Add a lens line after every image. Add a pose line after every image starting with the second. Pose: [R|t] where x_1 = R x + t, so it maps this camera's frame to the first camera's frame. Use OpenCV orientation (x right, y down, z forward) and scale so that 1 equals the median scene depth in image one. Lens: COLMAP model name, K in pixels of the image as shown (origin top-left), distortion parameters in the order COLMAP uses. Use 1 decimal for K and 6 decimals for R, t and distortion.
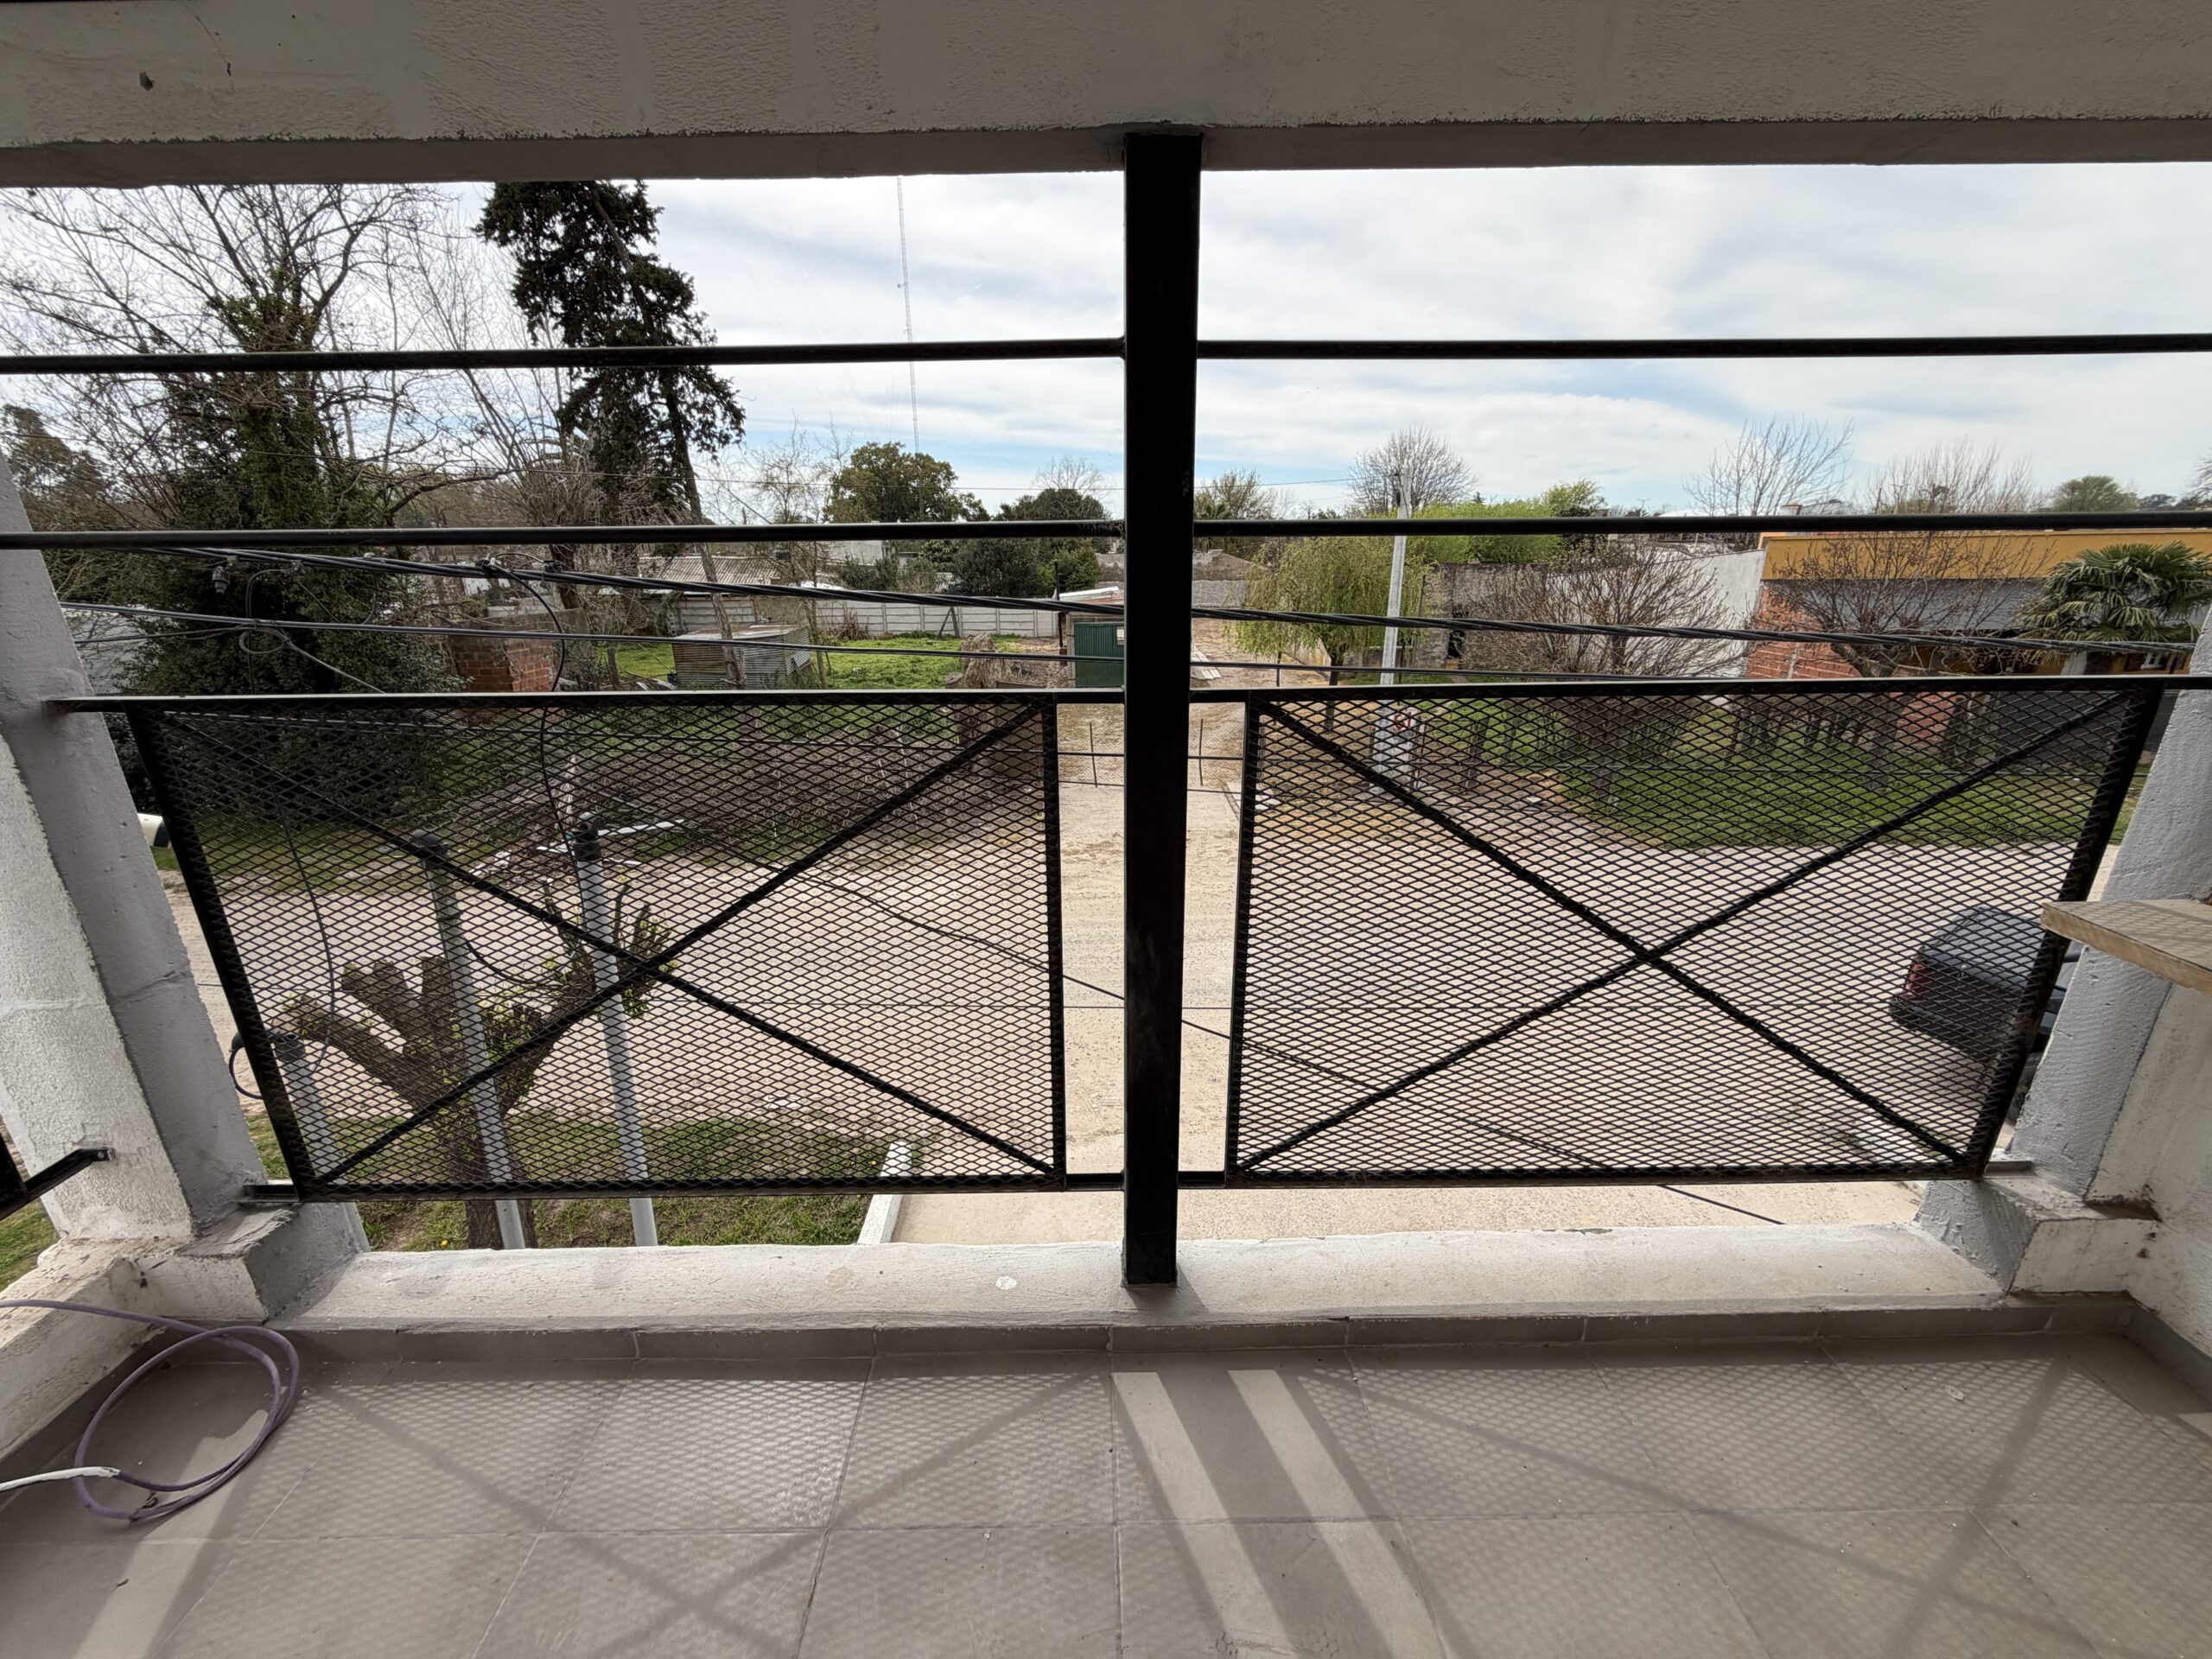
lens RADIAL K [[880.1, 0, 1102.5], [0, 880.1, 827.6], [0, 0, 1]] dist [-0.003380, 0.000412]
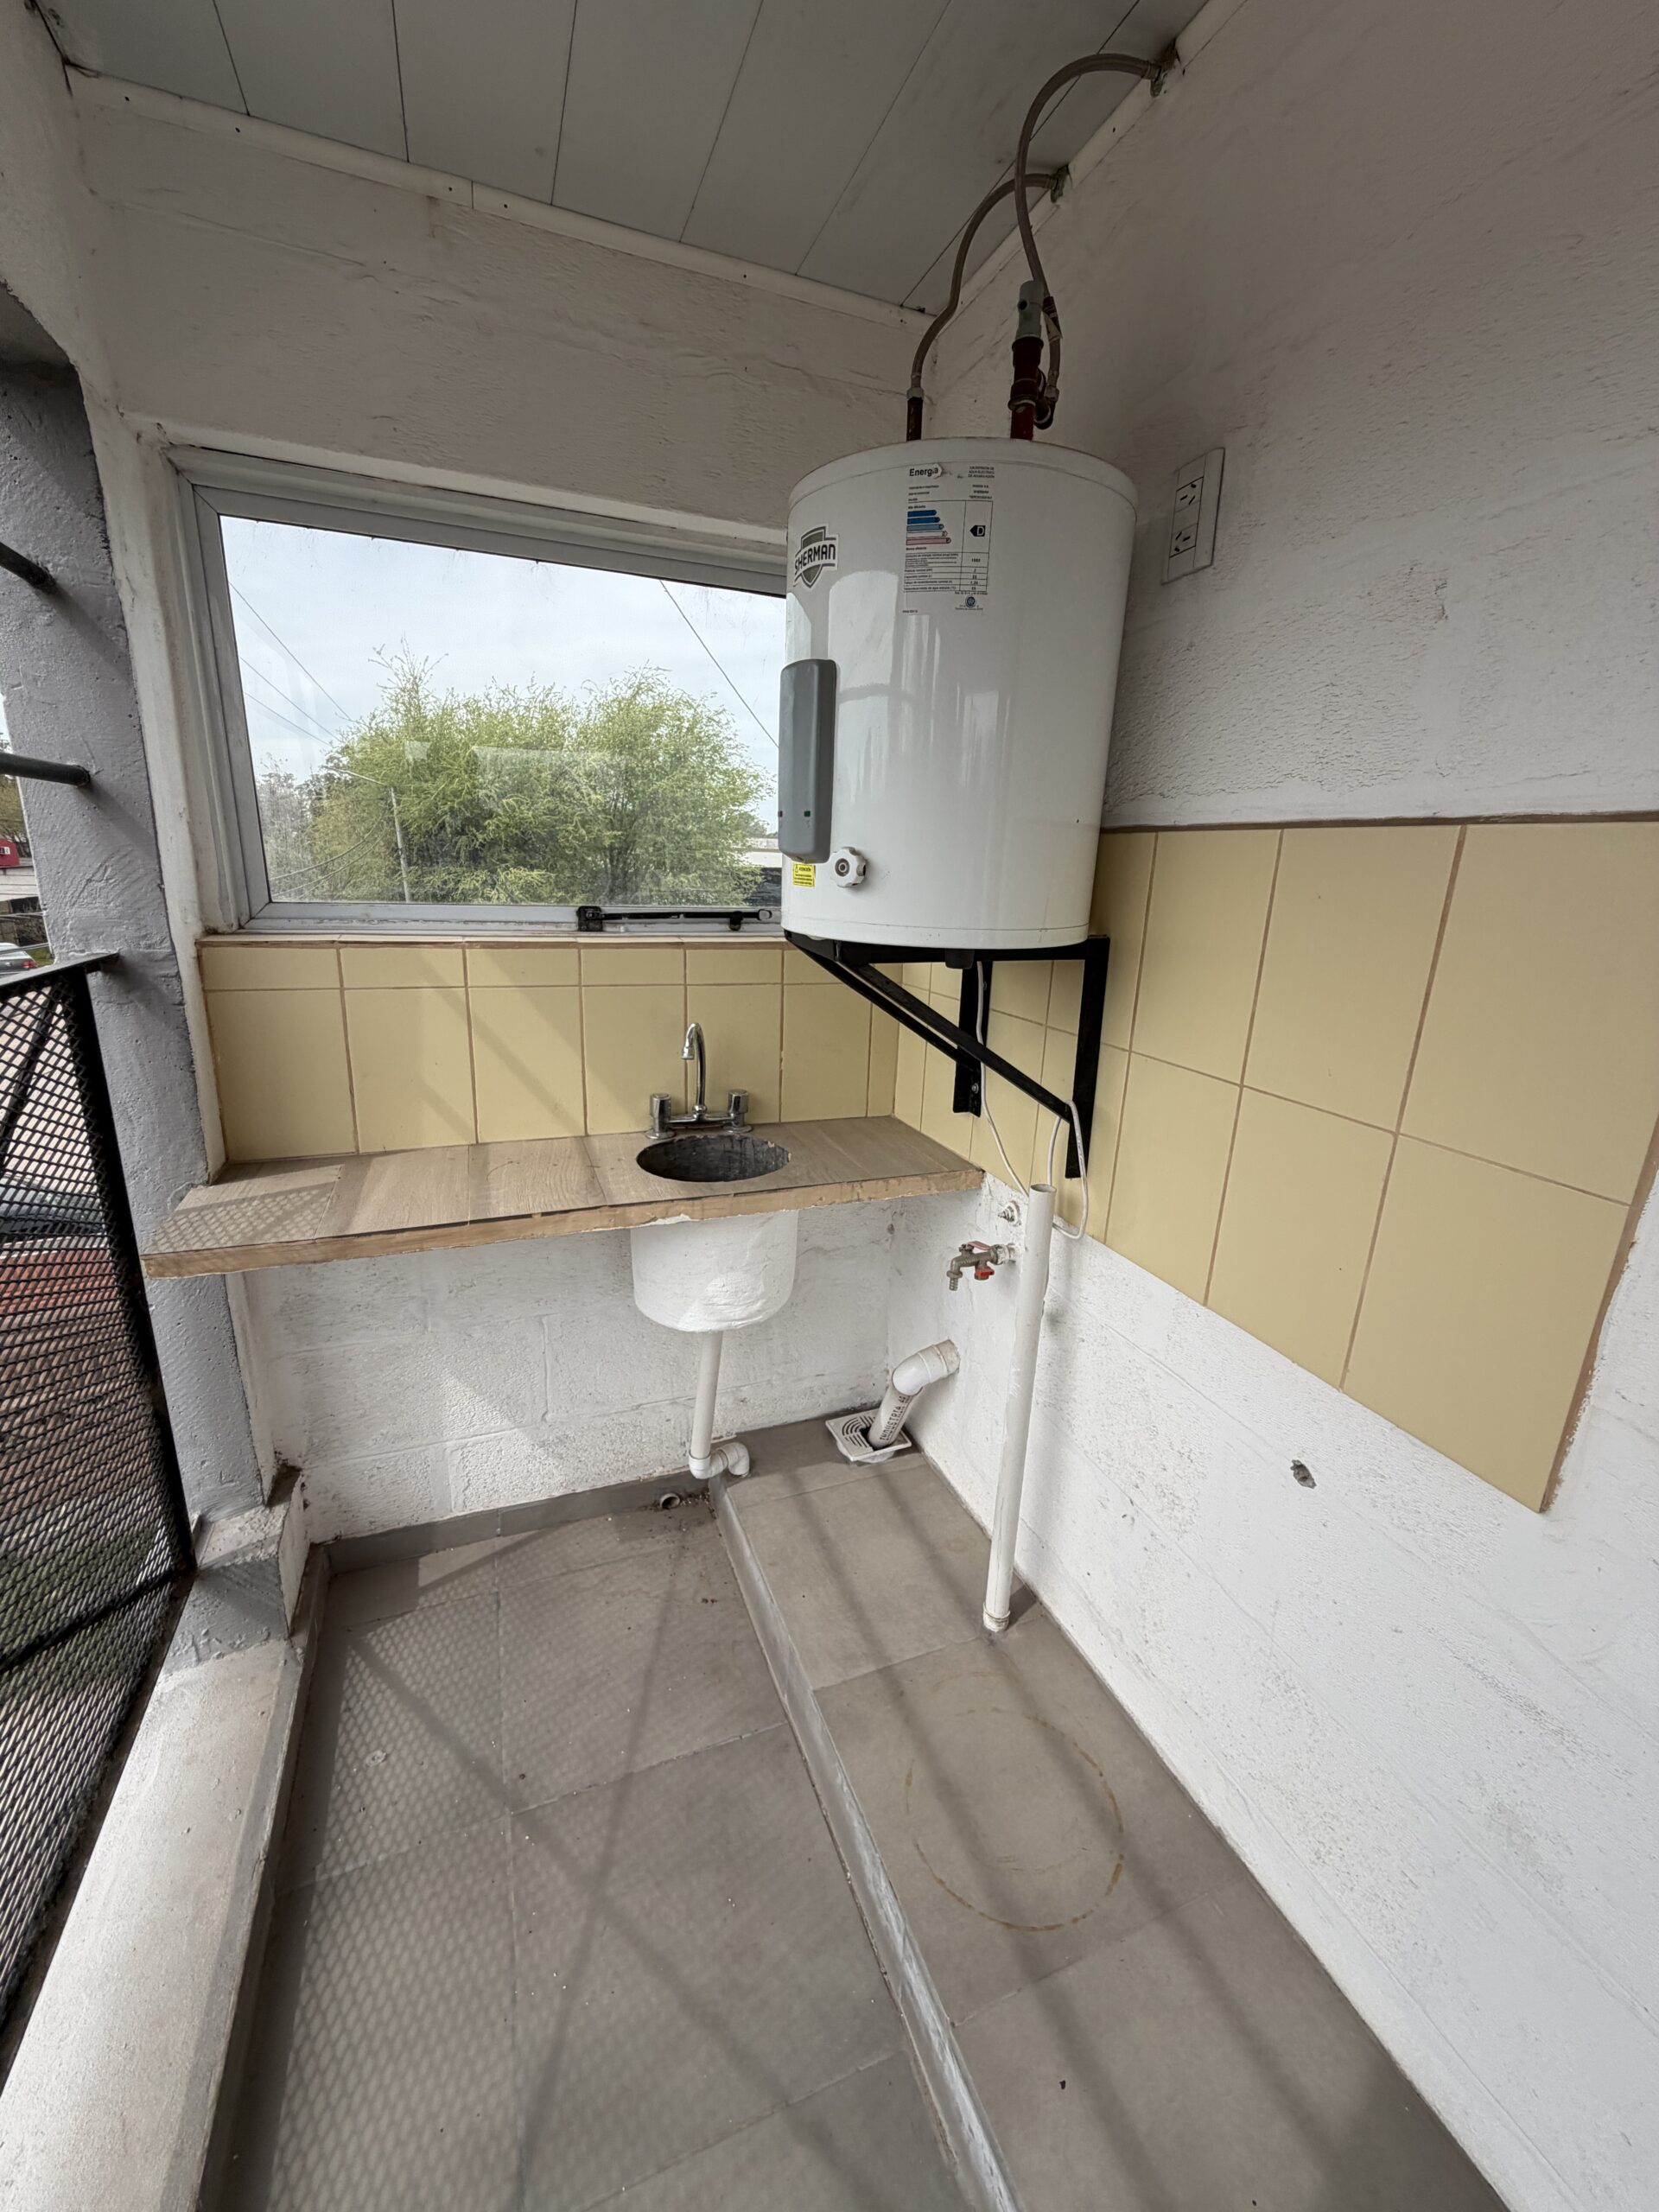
lens RADIAL K [[880.1, 0, 828.3], [0, 880.1, 1099.9], [0, 0, 1]] dist [-0.003380, 0.000412]
pose [[-0.355666, -0.248514, 0.900968, 0.169160], [0.262165, 0.898770, 0.351400, -0.143548], [-0.897090, 0.361184, -0.254510, 0.559629]]
